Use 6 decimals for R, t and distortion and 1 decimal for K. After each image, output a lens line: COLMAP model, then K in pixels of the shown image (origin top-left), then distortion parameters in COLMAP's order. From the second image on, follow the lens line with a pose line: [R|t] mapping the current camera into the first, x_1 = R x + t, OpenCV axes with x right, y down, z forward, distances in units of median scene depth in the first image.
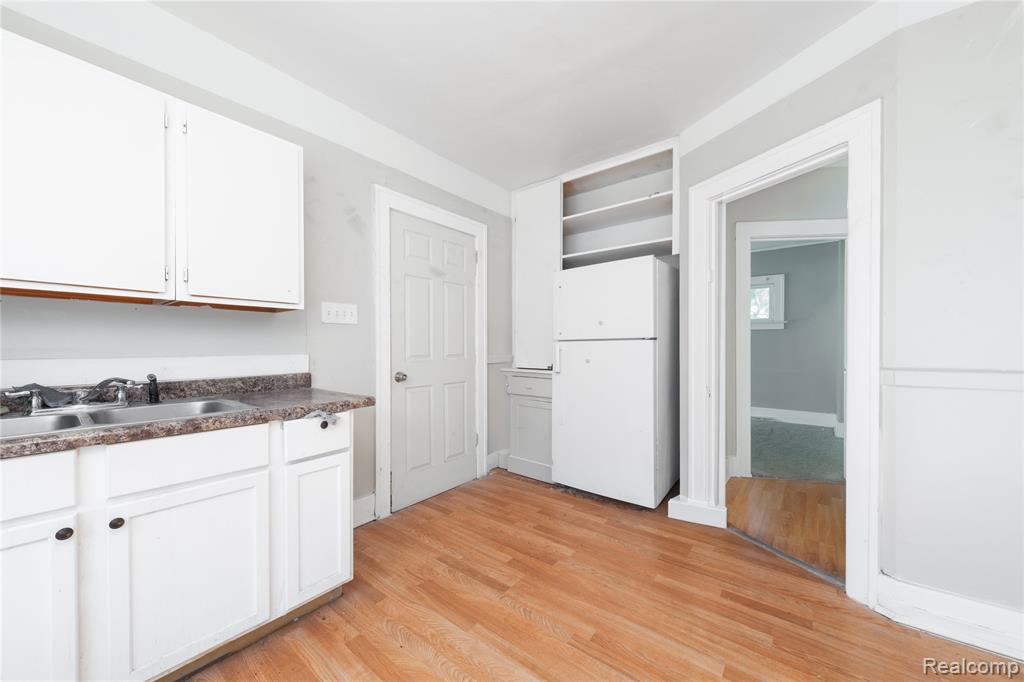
lens RADIAL K [[366.0, 0, 496.8], [0, 366.0, 349.2], [0, 0, 1]] dist [0.001181, 0.000083]
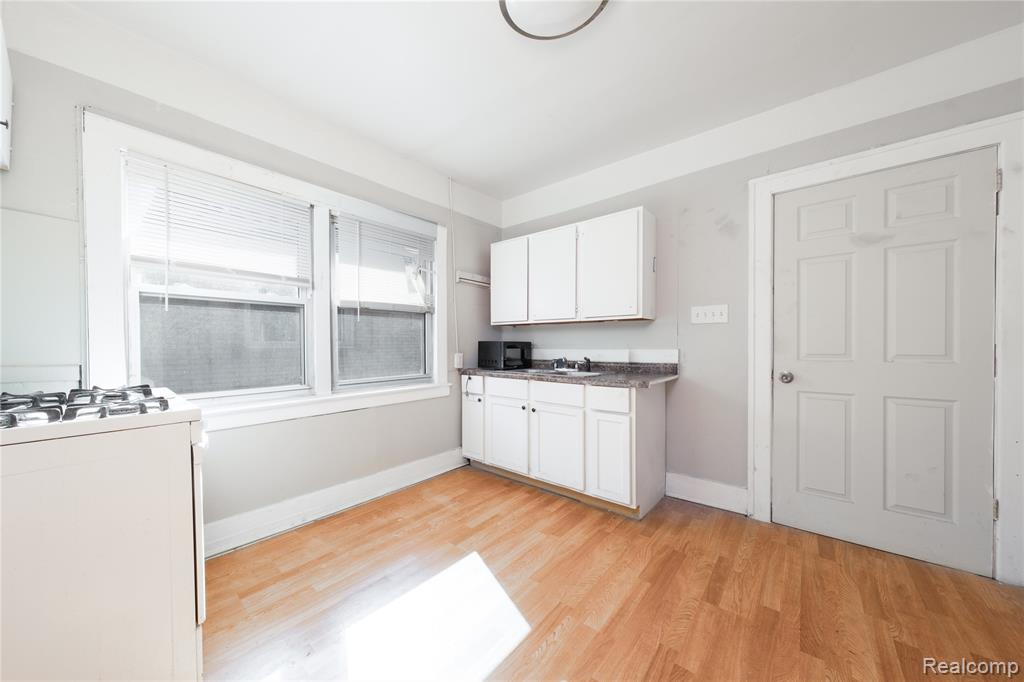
lens RADIAL K [[366.0, 0, 496.8], [0, 366.0, 349.2], [0, 0, 1]] dist [0.001181, 0.000083]
pose [[-0.022354, 0.012441, -0.999673, 0.768125], [-0.004957, 0.999909, 0.012554, 0.000245], [0.999738, 0.005236, -0.022290, 0.375247]]
